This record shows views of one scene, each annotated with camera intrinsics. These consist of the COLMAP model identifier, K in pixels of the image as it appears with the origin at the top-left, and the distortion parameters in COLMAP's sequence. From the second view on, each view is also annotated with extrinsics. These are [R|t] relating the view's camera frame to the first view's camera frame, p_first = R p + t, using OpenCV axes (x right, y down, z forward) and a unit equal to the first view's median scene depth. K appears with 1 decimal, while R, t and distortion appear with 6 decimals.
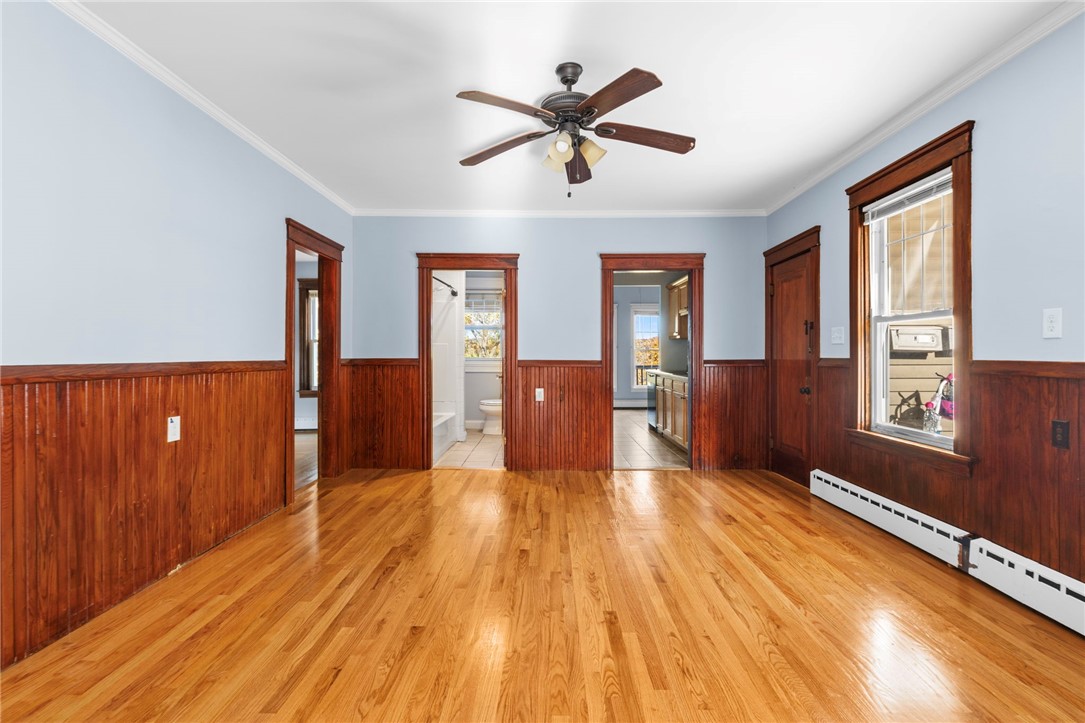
lens RADIAL K [[513.6, 0, 547.3], [0, 513.6, 352.7], [0, 0, 1]] dist [-0.000513, -0.000244]
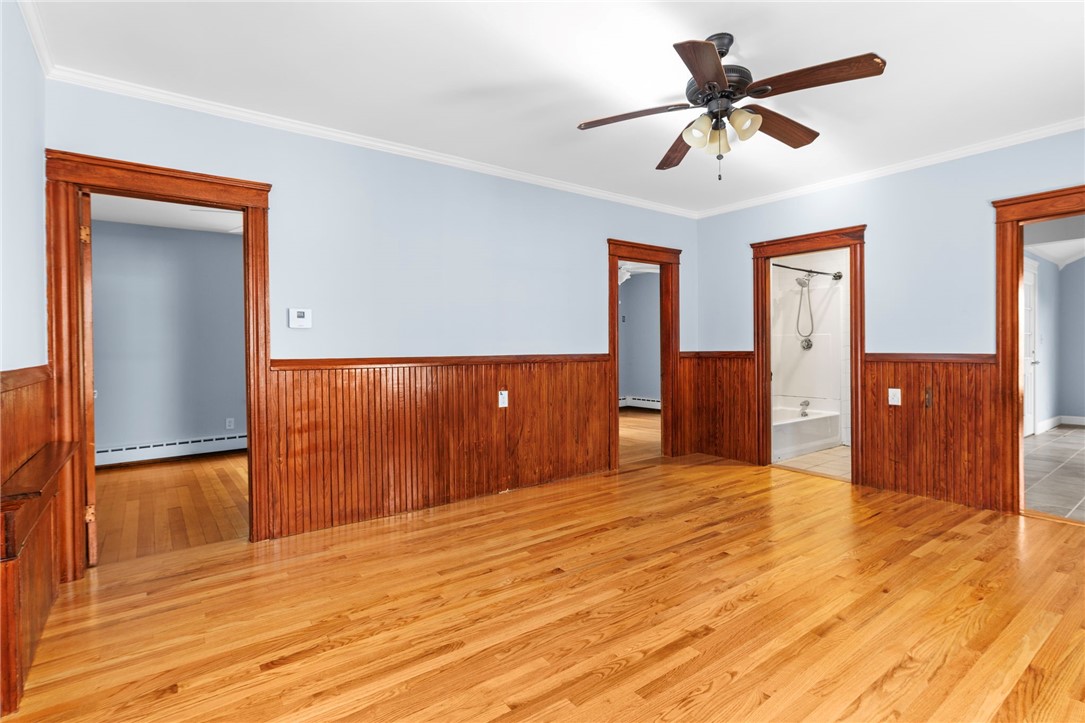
lens RADIAL K [[513.6, 0, 547.3], [0, 513.6, 352.7], [0, 0, 1]] dist [-0.000513, -0.000244]
pose [[0.610056, 0.001860, -0.792356, 0.544951], [0.013100, 0.999837, 0.012433, -0.006506], [0.792250, -0.017965, 0.609932, 0.170048]]
